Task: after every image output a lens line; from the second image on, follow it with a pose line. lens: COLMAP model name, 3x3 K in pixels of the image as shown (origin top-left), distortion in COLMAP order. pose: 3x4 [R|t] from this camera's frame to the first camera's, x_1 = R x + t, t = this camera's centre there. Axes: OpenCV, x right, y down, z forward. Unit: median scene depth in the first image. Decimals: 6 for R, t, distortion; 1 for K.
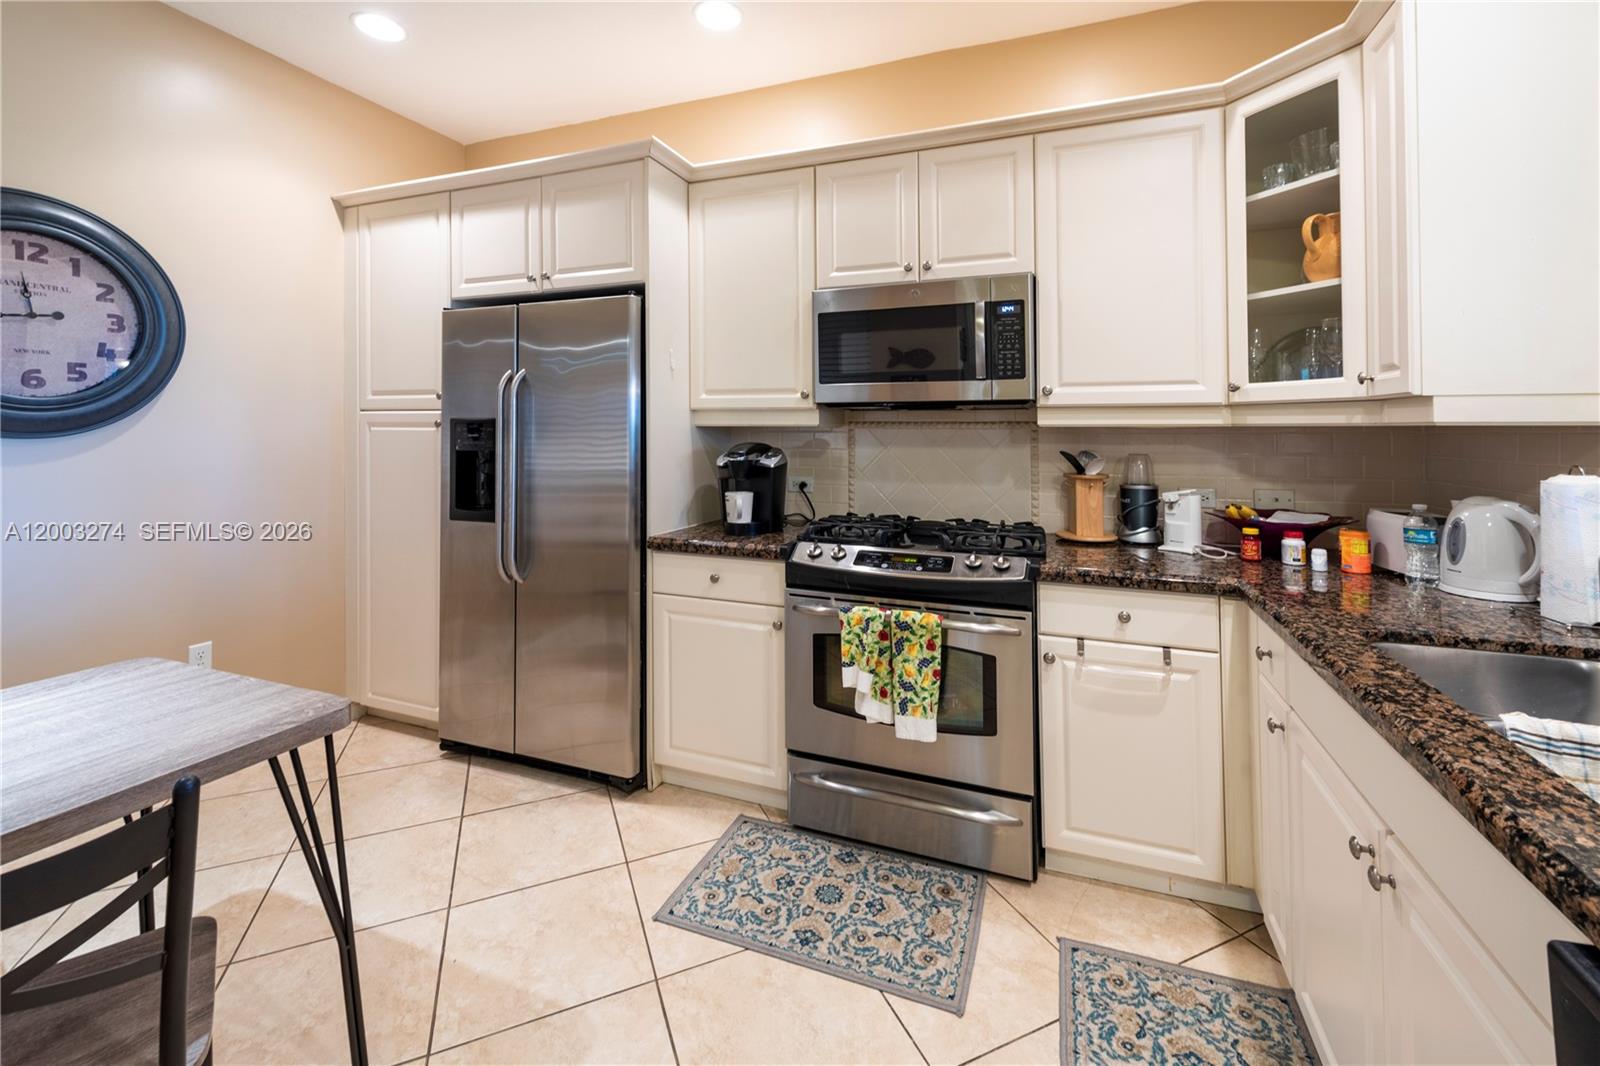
lens RADIAL K [[642.3, 0, 805.4], [0, 642.3, 445.8], [0, 0, 1]] dist [0.008948, -0.001978]
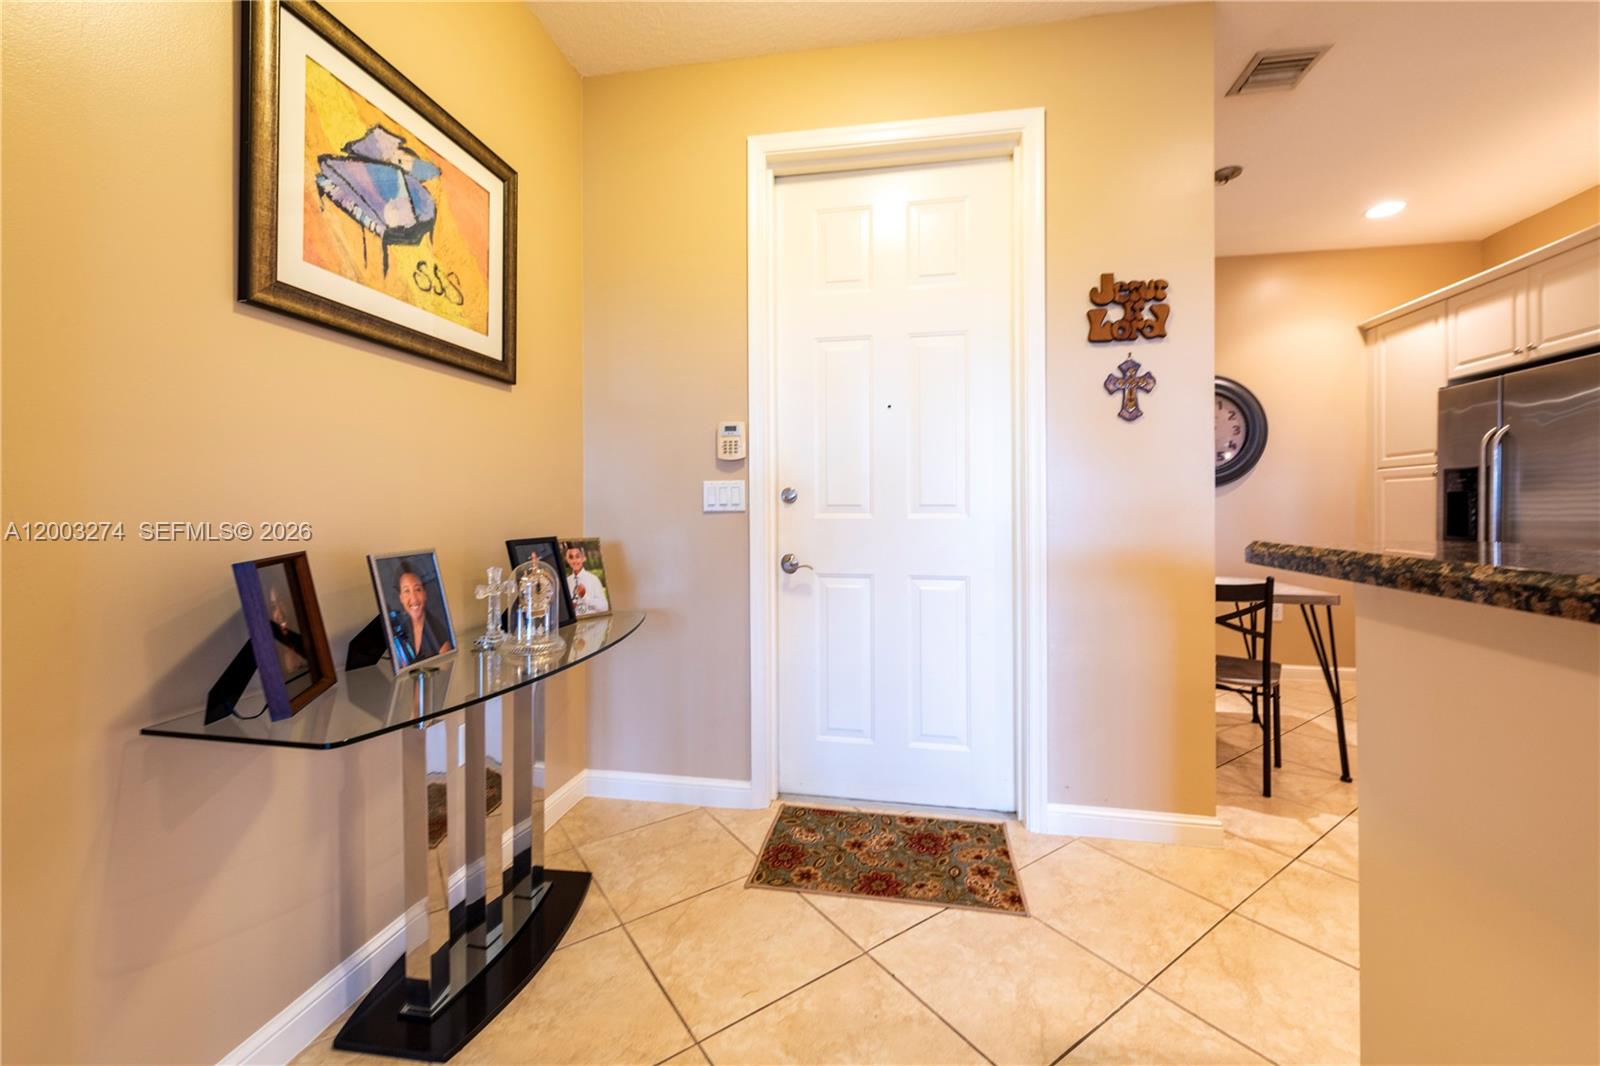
lens RADIAL K [[642.3, 0, 797.9], [0, 642.3, 494.8], [0, 0, 1]] dist [0.008948, -0.001978]
pose [[0.181116, -0.024988, -0.983144, 0.644505], [-0.022870, 0.999300, -0.029612, 0.100193], [0.983196, 0.027848, 0.180417, -0.689691]]
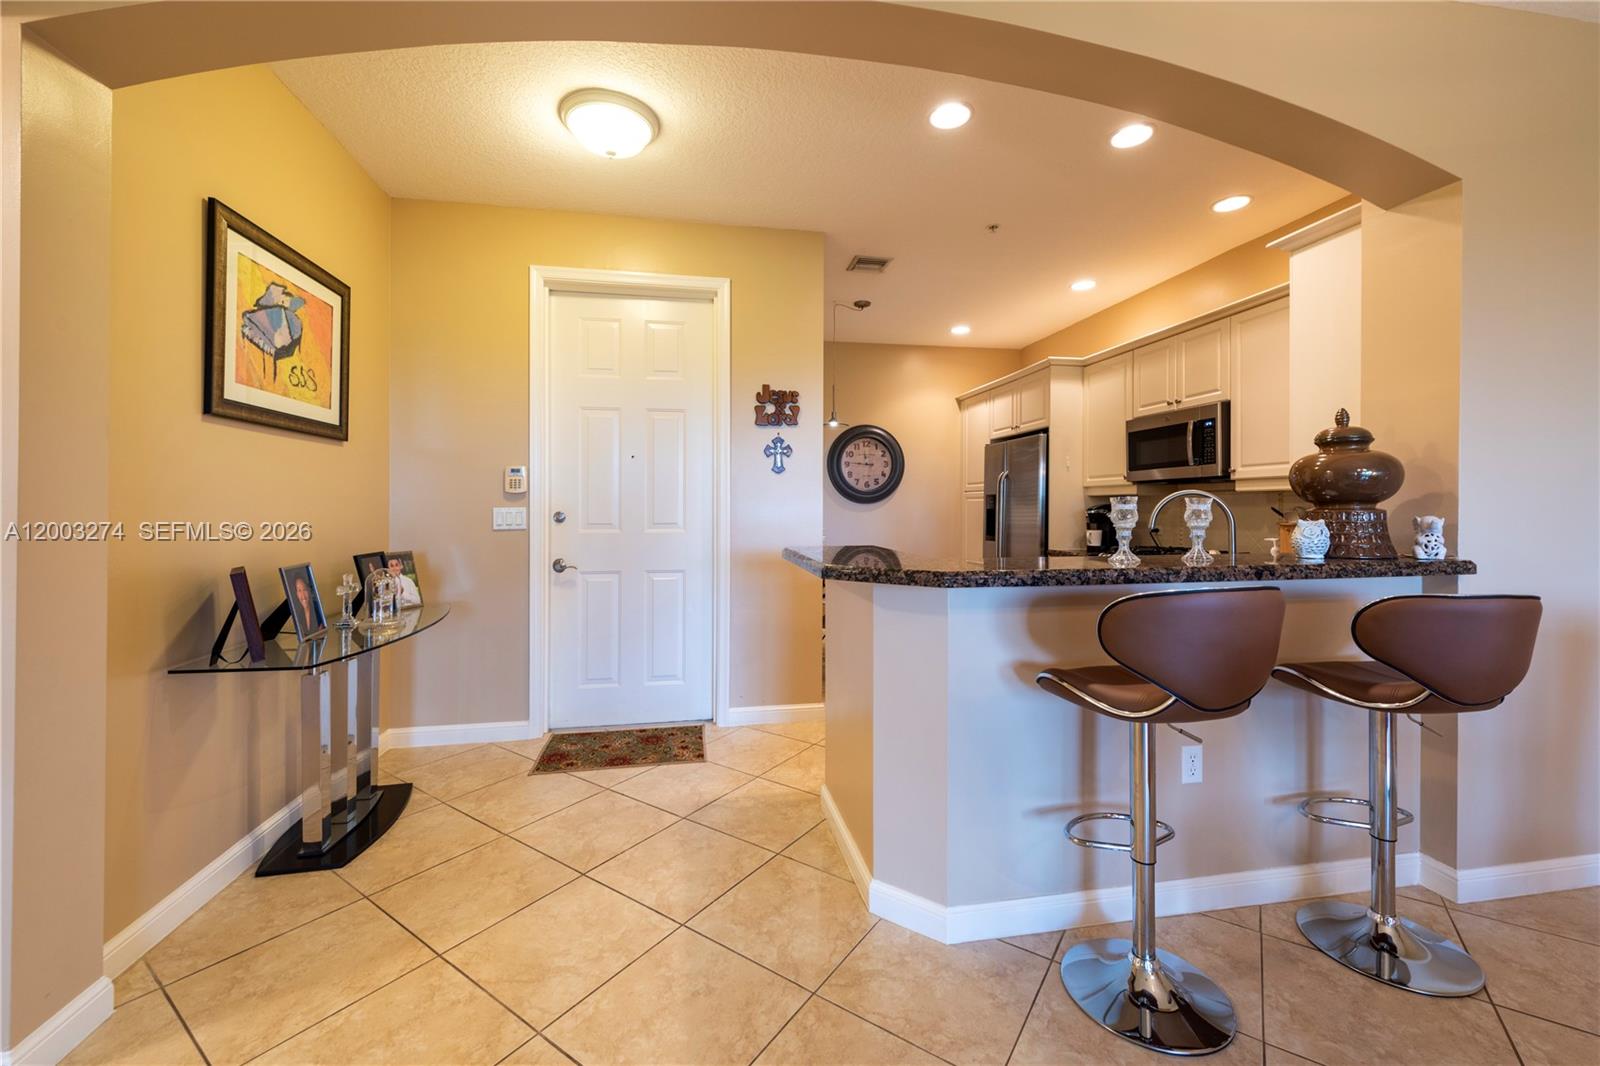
lens RADIAL K [[642.3, 0, 803.3], [0, 642.3, 494.5], [0, 0, 1]] dist [0.008948, -0.001978]
pose [[0.517413, -0.022139, -0.855450, 1.221125], [-0.017843, 0.999169, -0.036650, 0.059086], [0.855550, 0.034227, 0.516587, -0.811461]]
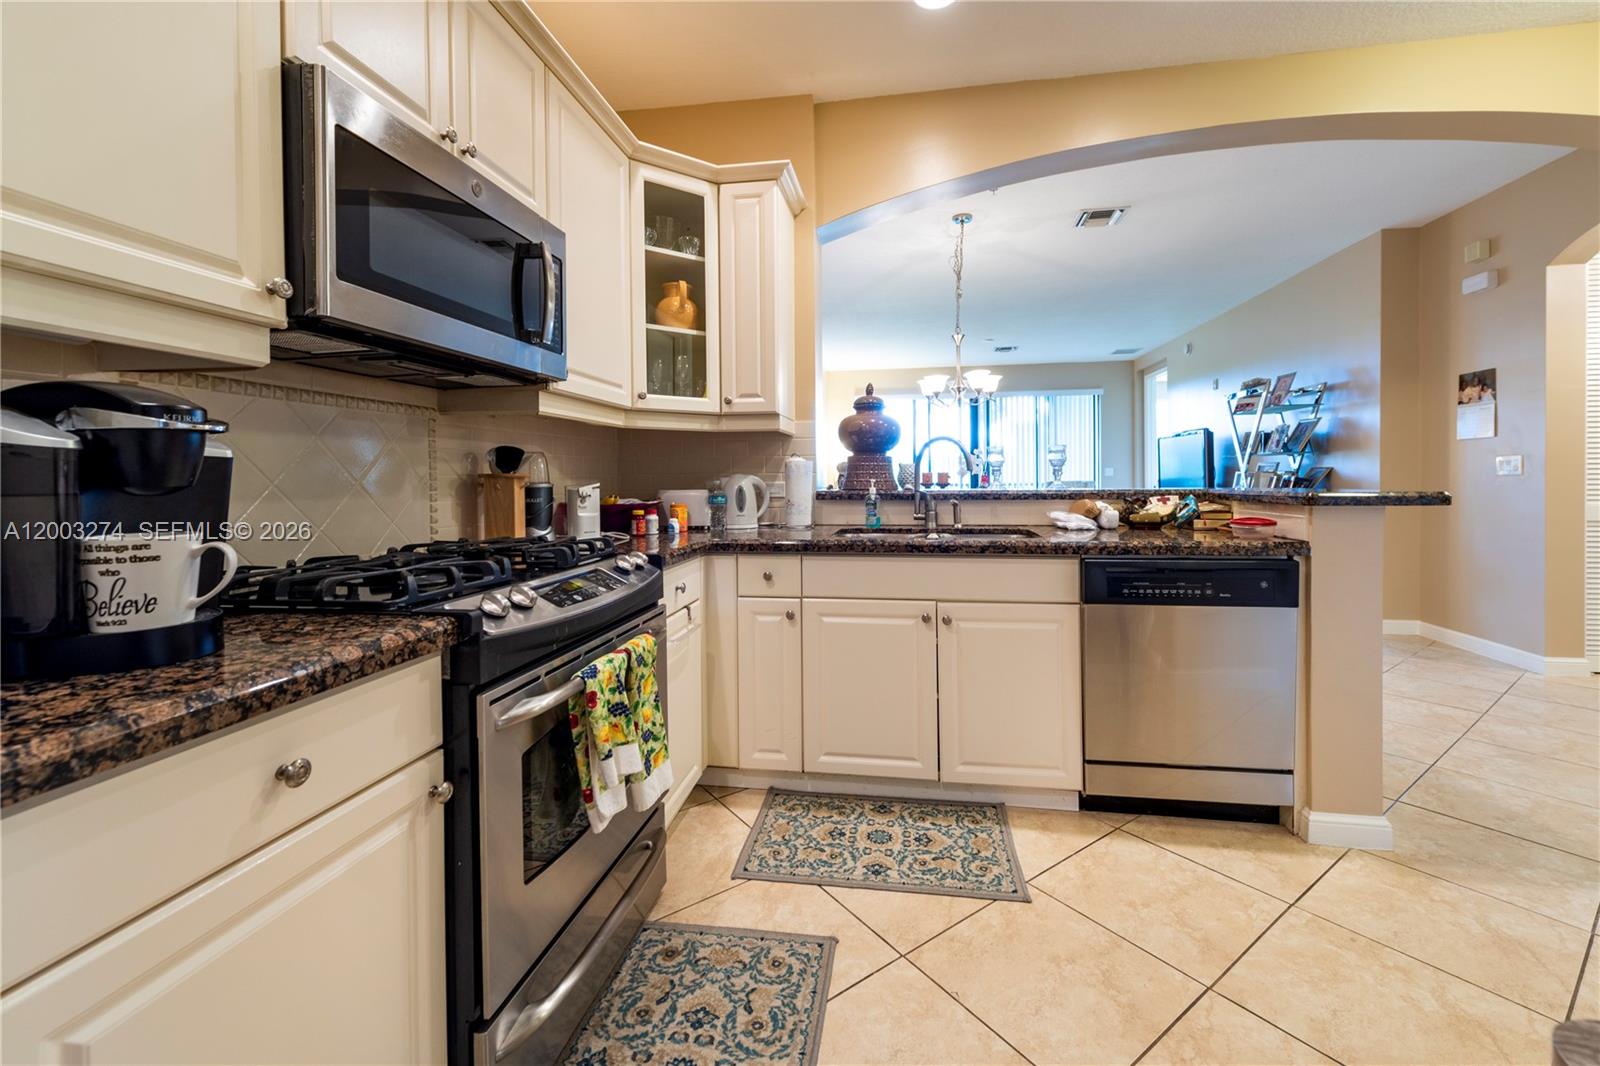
lens RADIAL K [[642.3, 0, 820.6], [0, 642.3, 484.7], [0, 0, 1]] dist [0.008948, -0.001978]
pose [[-0.202461, -0.015929, 0.979161, -0.554627], [0.028118, 0.999361, 0.022072, 0.057041], [-0.978887, 0.032000, -0.201883, 0.833470]]
